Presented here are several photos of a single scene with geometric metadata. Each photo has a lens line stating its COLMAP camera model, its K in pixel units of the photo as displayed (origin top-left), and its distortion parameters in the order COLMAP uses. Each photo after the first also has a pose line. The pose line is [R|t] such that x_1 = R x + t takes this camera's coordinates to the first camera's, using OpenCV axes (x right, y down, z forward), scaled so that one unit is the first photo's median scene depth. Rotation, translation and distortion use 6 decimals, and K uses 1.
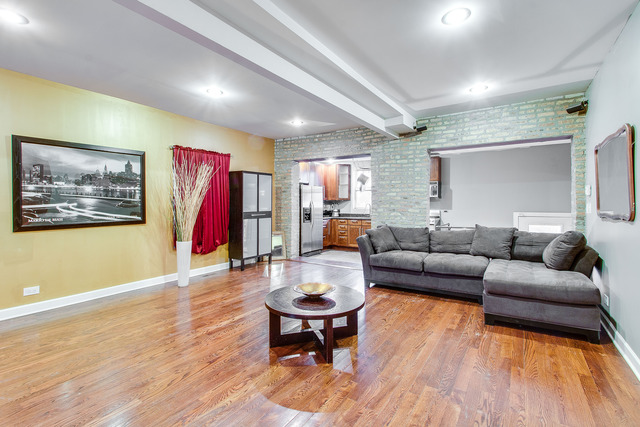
lens RADIAL K [[296.4, 0, 320.1], [0, 296.4, 208.8], [0, 0, 1]] dist [-0.000250, -0.001441]
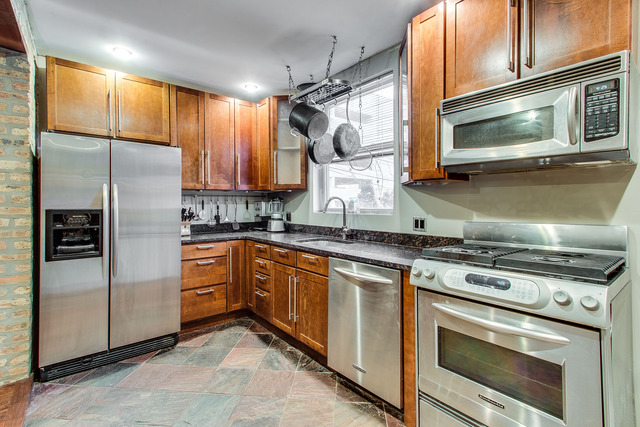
lens RADIAL K [[296.4, 0, 320.6], [0, 296.4, 209.0], [0, 0, 1]] dist [-0.000250, -0.001441]
pose [[0.966235, -0.001178, -0.257658, 0.225045], [0.000056, 0.999990, -0.004362, -0.002551], [0.257661, 0.004200, 0.966226, 0.656671]]
